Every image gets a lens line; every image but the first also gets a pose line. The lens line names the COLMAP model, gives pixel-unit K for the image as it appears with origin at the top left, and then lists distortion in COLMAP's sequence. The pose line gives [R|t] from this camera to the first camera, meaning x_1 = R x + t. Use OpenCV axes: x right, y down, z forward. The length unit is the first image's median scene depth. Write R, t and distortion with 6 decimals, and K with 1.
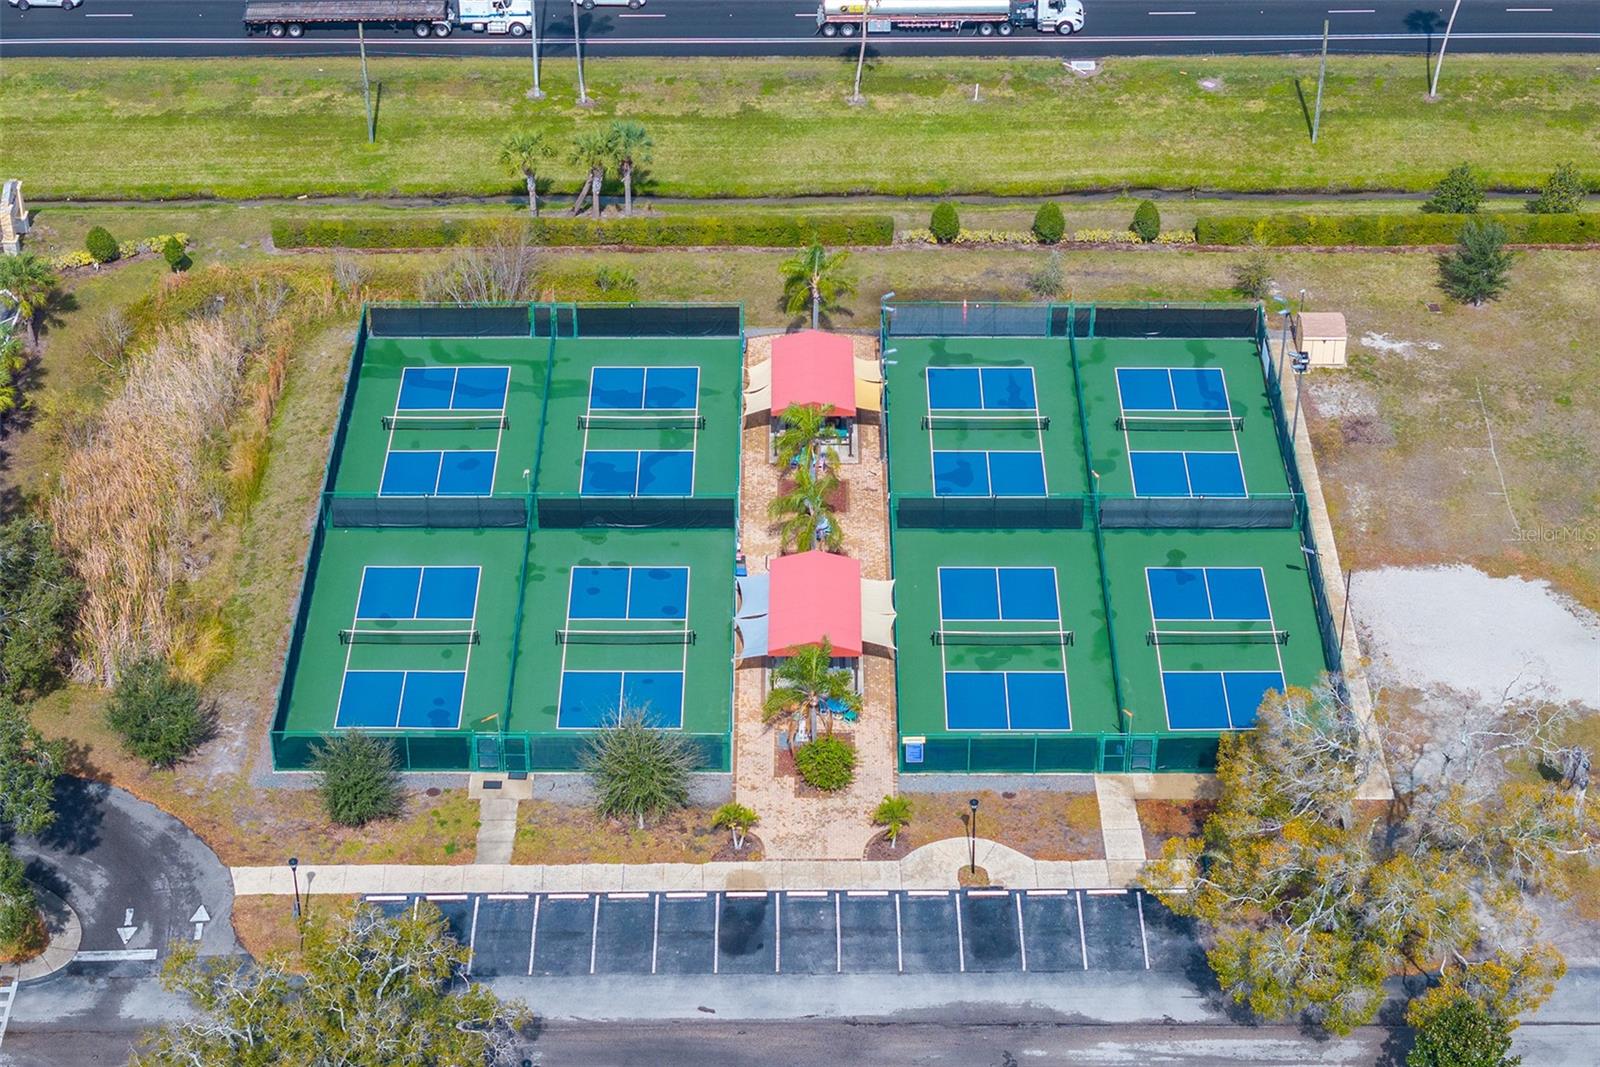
lens RADIAL K [[3206.1, 0, 800.0], [0, 3206.1, 533.5], [0, 0, 1]] dist [-0.085613, 2.039809]
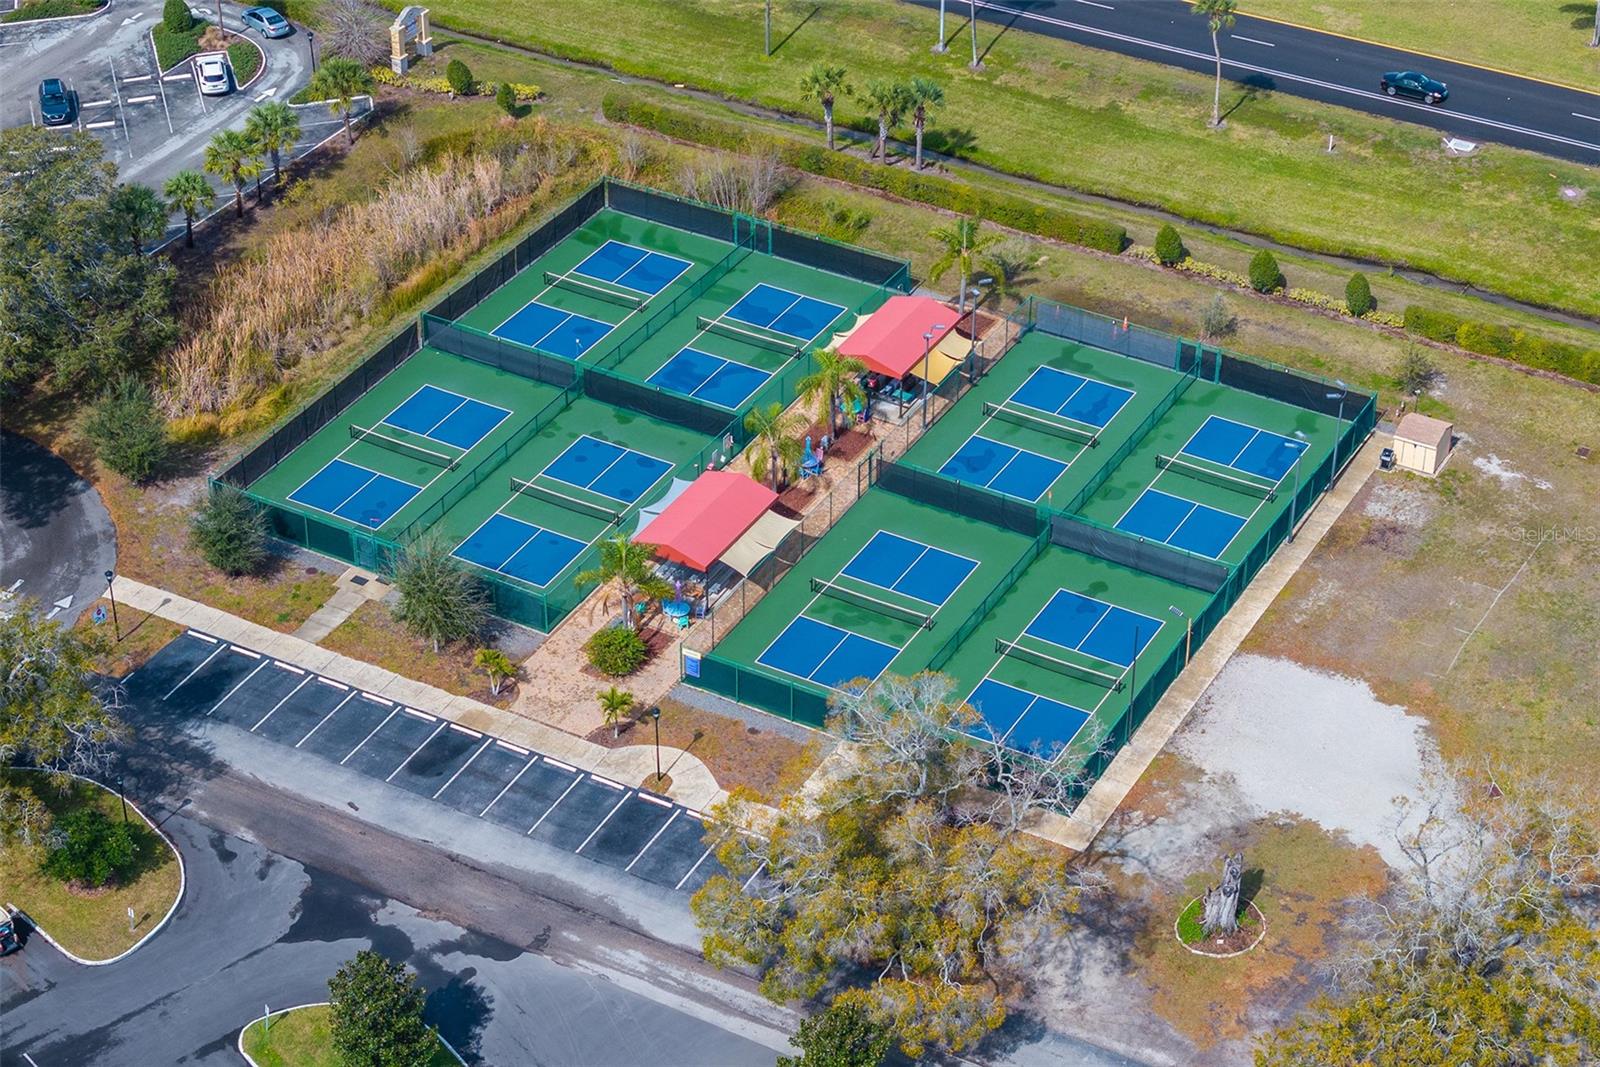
lens RADIAL K [[3206.1, 0, 800.0], [0, 3206.1, 533.5], [0, 0, 1]] dist [-0.085613, 2.039809]
pose [[0.870106, 0.282535, -0.403843, 0.429032], [-0.283578, 0.957154, 0.058655, -0.041029], [0.403112, 0.063485, 0.912946, 0.037137]]
